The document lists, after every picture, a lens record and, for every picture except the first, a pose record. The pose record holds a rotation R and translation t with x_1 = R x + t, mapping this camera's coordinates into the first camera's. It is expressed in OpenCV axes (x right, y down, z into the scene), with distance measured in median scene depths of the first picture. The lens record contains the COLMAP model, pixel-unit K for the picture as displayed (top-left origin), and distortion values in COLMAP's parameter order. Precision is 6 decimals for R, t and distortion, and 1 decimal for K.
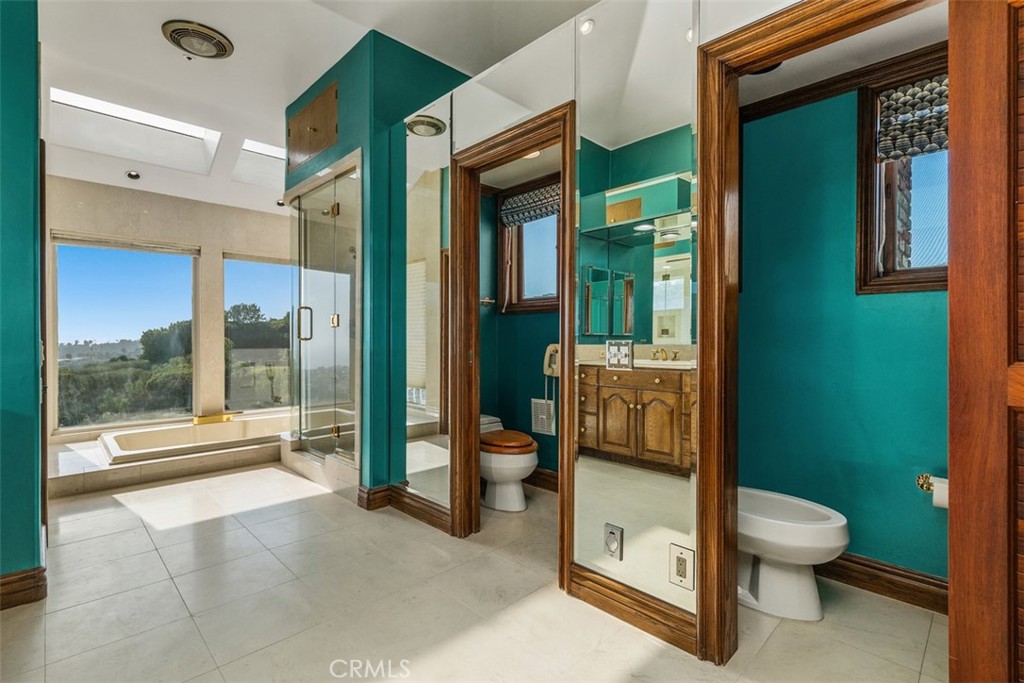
lens RADIAL K [[483.7, 0, 507.1], [0, 483.7, 343.7], [0, 0, 1]] dist [0.015615, 0.000469]
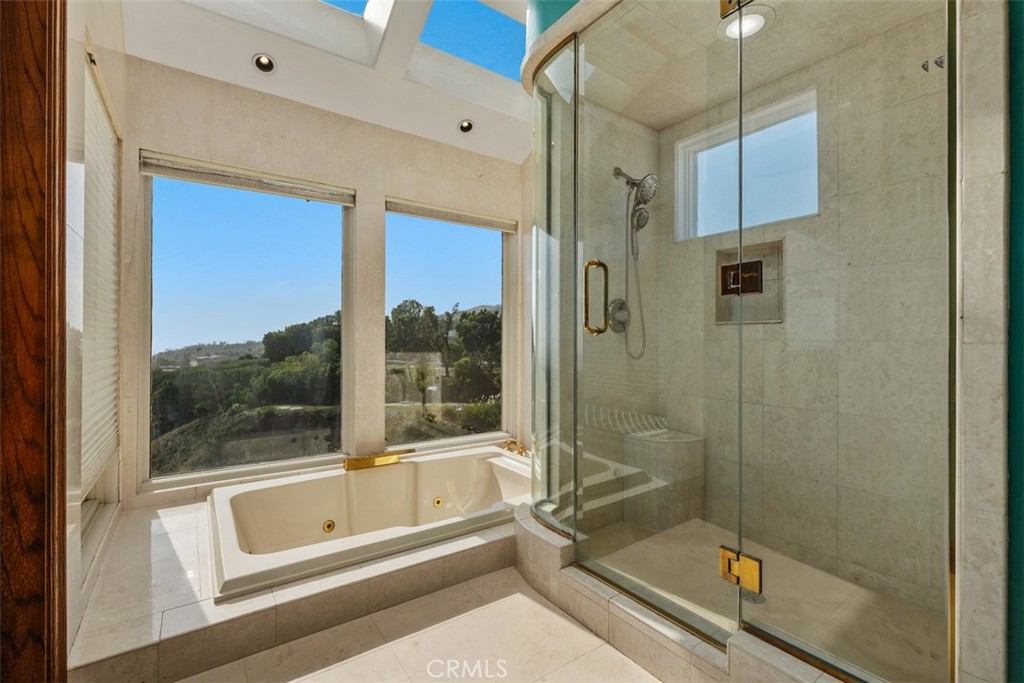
lens RADIAL K [[451.8, 0, 511.1], [0, 451.8, 340.0], [0, 0, 1]] dist [0.003939, -0.001057]
pose [[0.990023, 0.001027, -0.140906, -0.333191], [-0.002603, 0.999936, -0.011006, 0.003375], [0.140885, 0.011263, 0.989962, 0.428803]]
